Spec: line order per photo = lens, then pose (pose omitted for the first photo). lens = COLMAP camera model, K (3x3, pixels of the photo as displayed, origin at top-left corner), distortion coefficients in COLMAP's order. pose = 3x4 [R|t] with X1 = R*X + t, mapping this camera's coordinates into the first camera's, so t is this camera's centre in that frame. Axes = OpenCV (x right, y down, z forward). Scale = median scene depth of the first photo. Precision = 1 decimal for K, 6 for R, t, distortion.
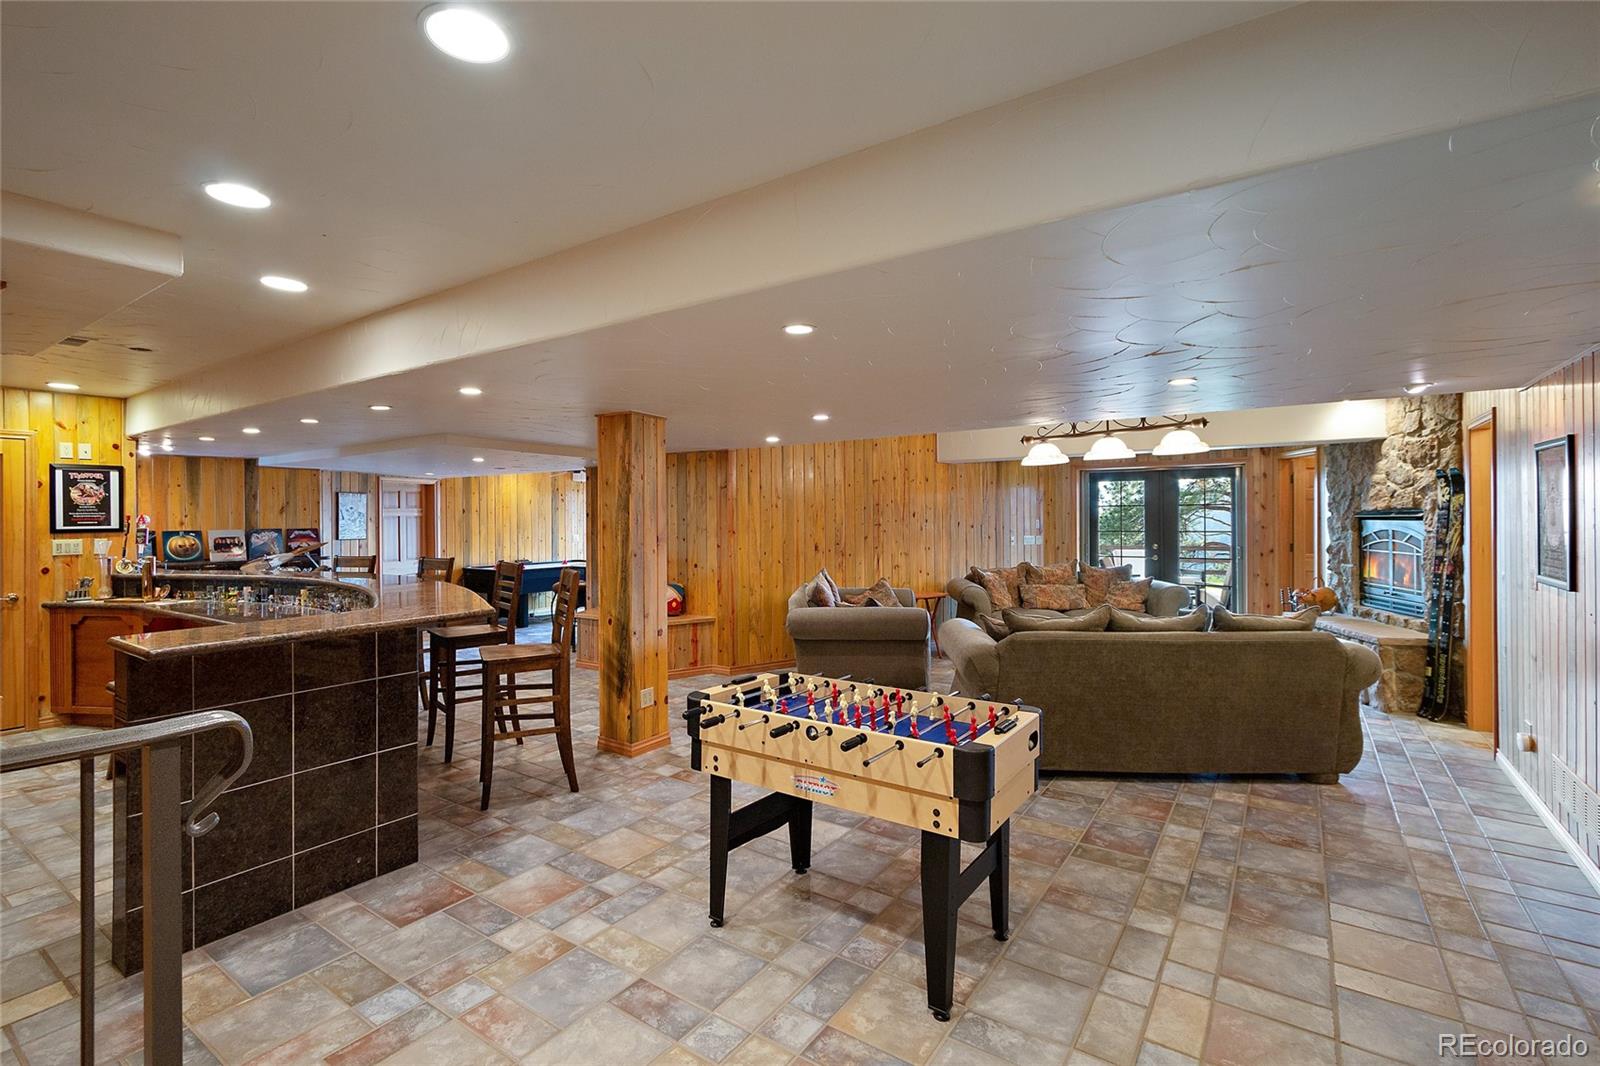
lens RADIAL K [[730.8, 0, 771.6], [0, 730.8, 514.8], [0, 0, 1]] dist [-0.005591, 0.002035]
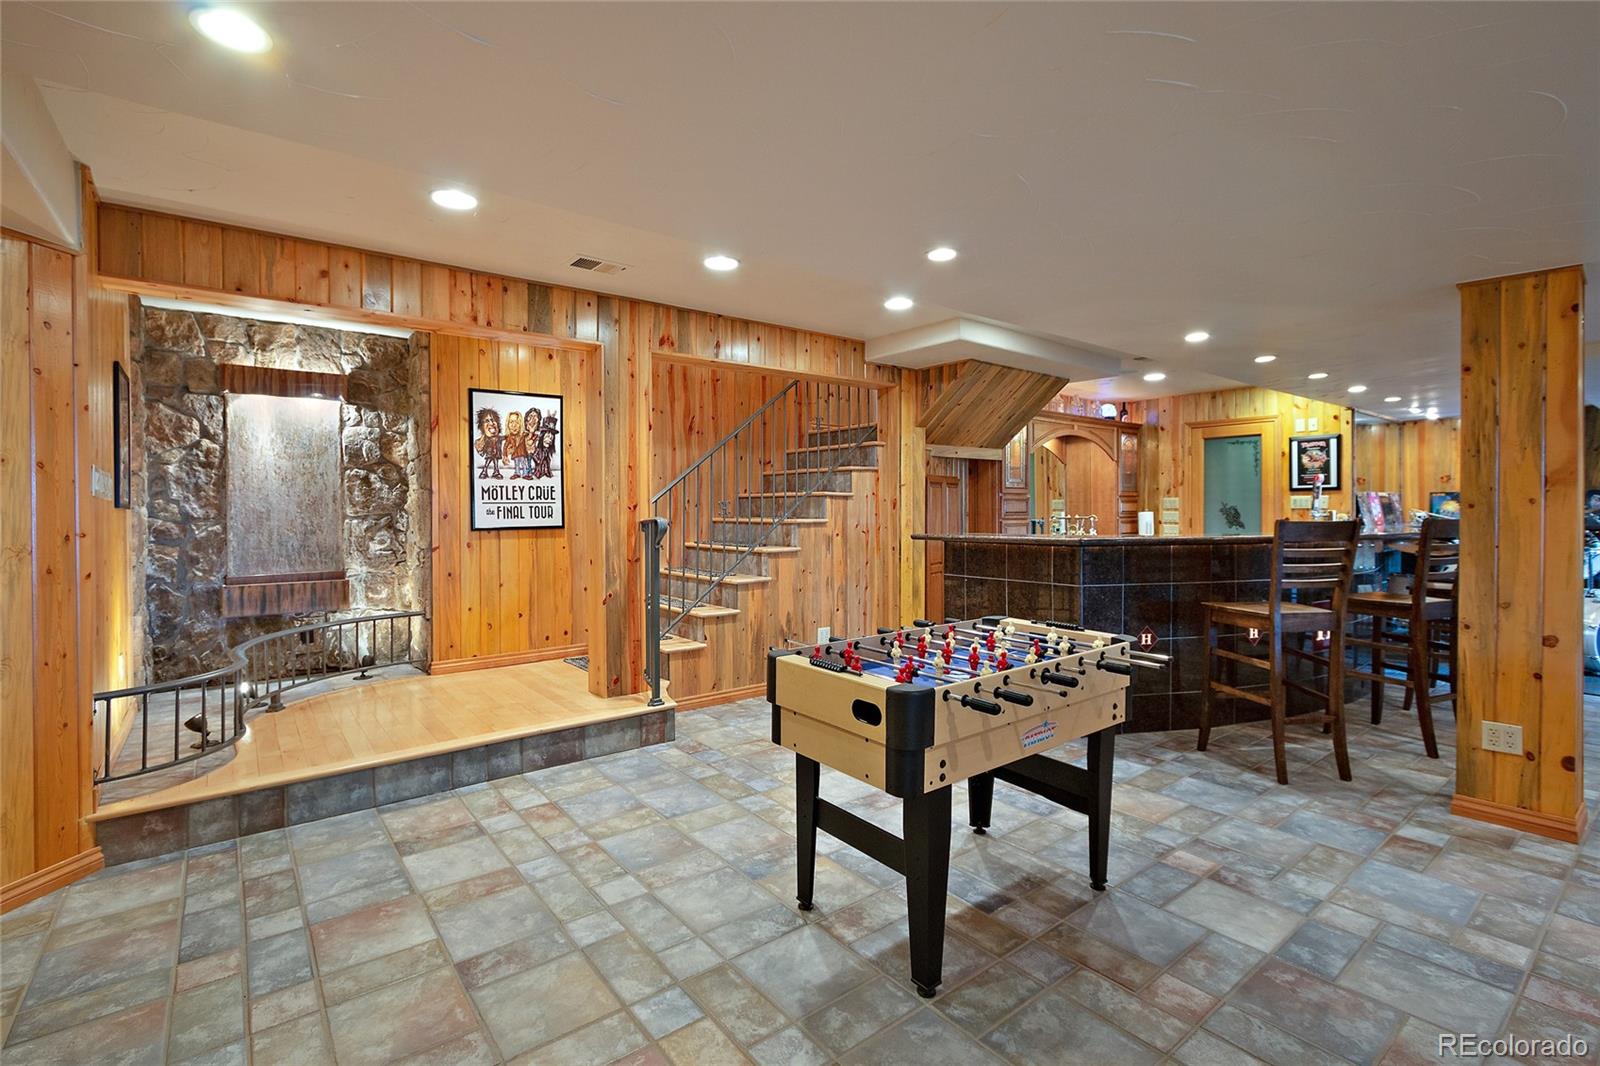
lens RADIAL K [[730.8, 0, 801.9], [0, 730.8, 516.2], [0, 0, 1]] dist [-0.005591, 0.002035]
pose [[-0.266166, 0.018860, -0.963743, 0.486787], [0.011254, 0.999801, 0.016457, 0.038186], [0.963861, -0.006466, -0.266326, 0.499278]]
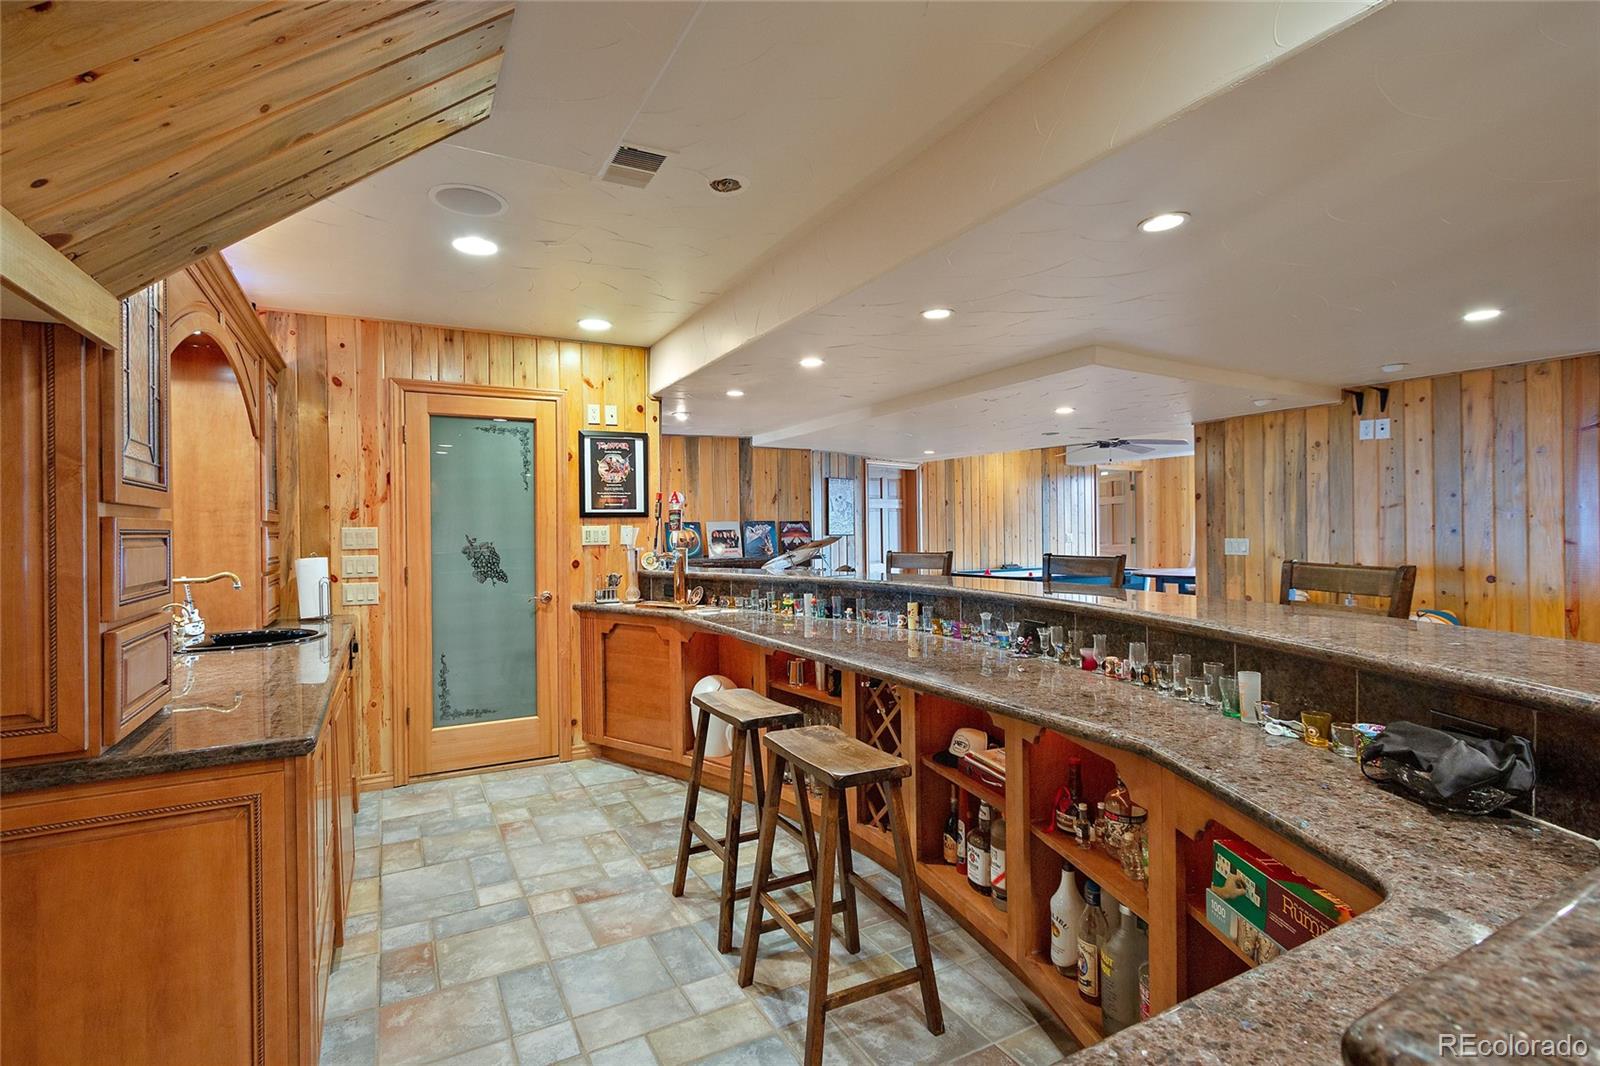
lens RADIAL K [[730.8, 0, 784.8], [0, 730.8, 530.5], [0, 0, 1]] dist [-0.005591, 0.002035]
pose [[0.896245, -0.001129, -0.443558, -0.424308], [0.005611, 0.999946, 0.008792, 0.033299], [0.443524, -0.010369, 0.896202, 0.372537]]
